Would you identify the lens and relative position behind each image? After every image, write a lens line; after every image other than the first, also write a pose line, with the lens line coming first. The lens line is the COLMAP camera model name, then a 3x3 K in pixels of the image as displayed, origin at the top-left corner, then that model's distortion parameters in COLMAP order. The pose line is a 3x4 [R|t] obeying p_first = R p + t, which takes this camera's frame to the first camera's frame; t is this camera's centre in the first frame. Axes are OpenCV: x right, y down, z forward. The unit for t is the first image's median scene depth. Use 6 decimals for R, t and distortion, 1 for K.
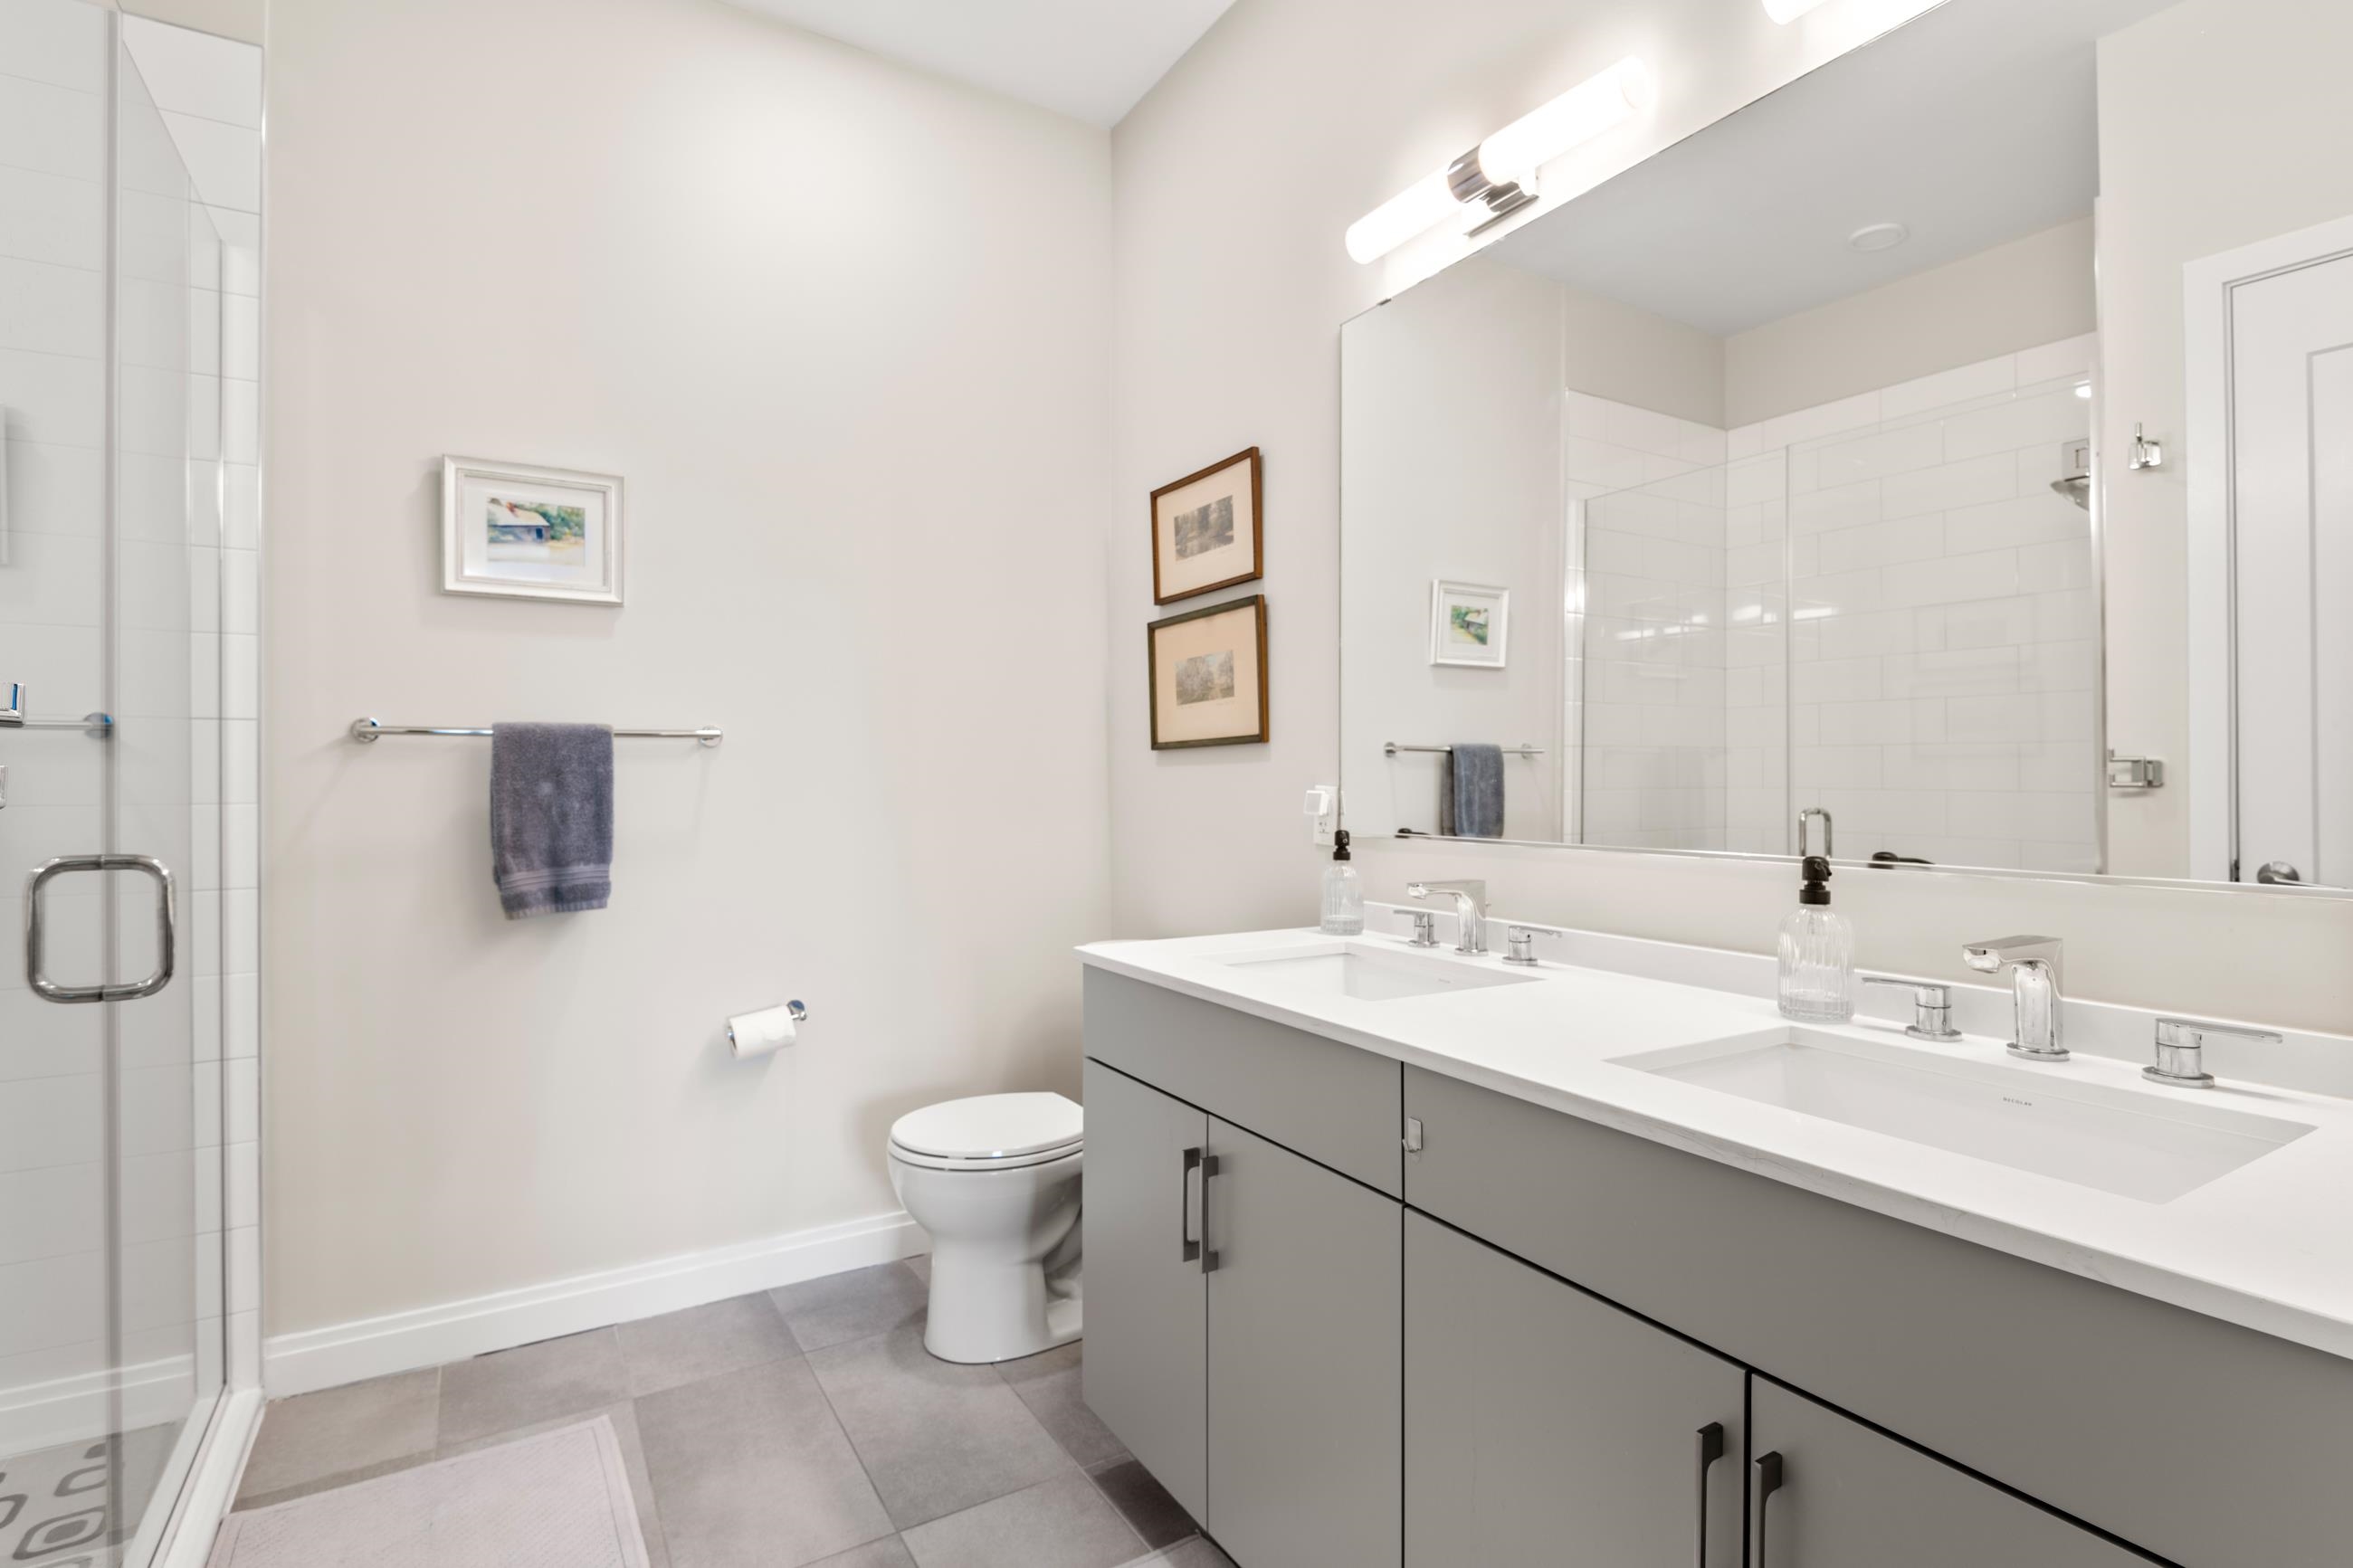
lens RADIAL K [[1132.8, 0, 1176.5], [0, 1132.8, 784.0], [0, 0, 1]] dist [0.038877, -0.030577]
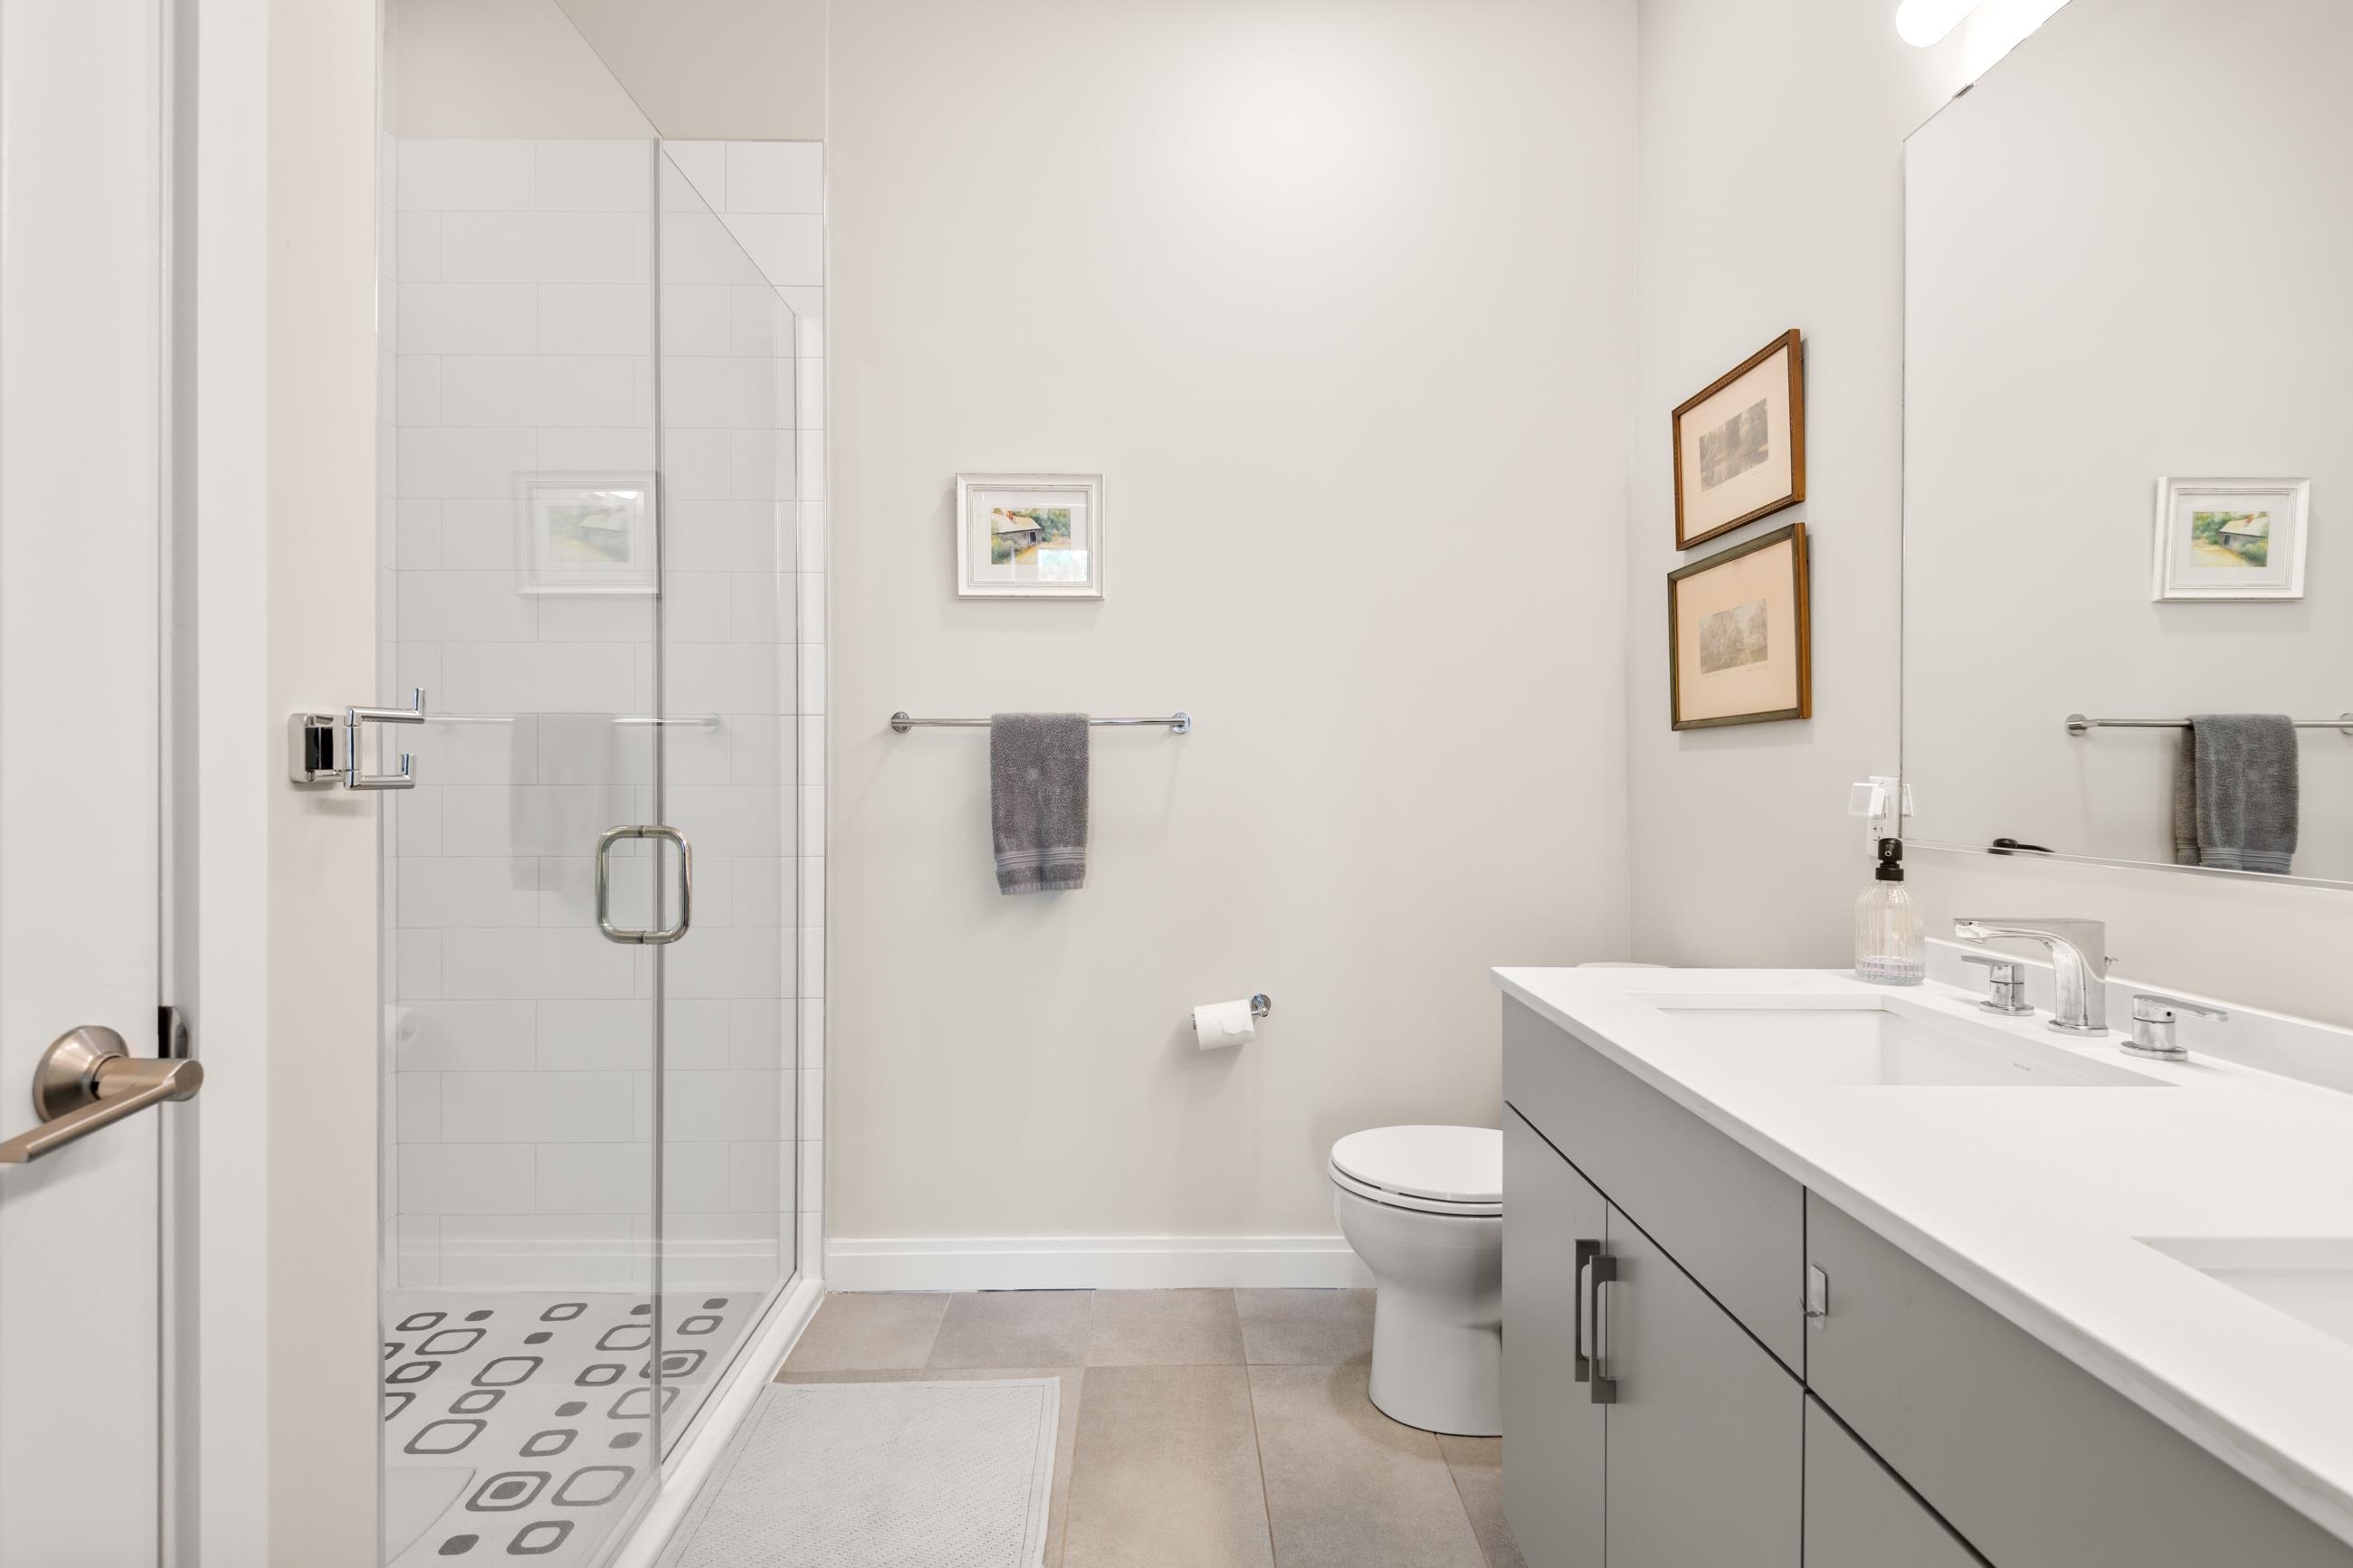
lens RADIAL K [[1197.7, 0, 1181.0], [0, 1197.7, 772.7], [0, 0, 1]] dist [0.048296, -0.038143]
pose [[0.862565, 0.004956, -0.505922, 0.137057], [-0.003530, 0.999987, 0.003778, -0.002304], [0.505934, -0.001473, 0.862571, 0.099627]]
